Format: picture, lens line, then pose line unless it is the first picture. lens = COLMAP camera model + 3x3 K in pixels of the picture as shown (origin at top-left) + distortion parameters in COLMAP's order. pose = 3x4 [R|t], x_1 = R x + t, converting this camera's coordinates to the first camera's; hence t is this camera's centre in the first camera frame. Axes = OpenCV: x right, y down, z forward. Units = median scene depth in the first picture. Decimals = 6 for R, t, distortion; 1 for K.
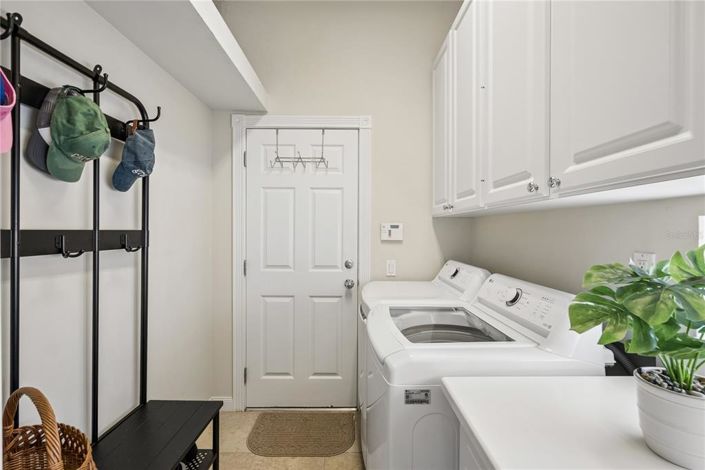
lens RADIAL K [[323.7, 0, 354.0], [0, 323.7, 232.4], [0, 0, 1]] dist [-0.007037, 0.001703]
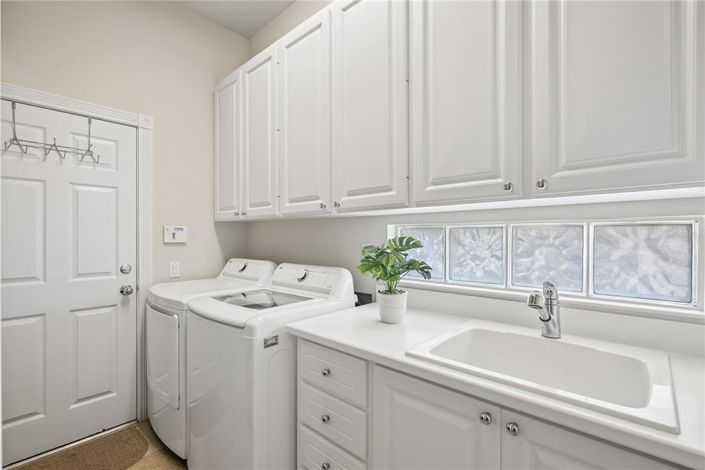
lens RADIAL K [[323.7, 0, 353.6], [0, 323.7, 236.1], [0, 0, 1]] dist [-0.007037, 0.001703]
pose [[0.685622, -0.007305, 0.727922, -0.257996], [0.009808, 0.999952, 0.000797, 0.008698], [-0.727892, 0.006593, 0.685660, -0.127266]]
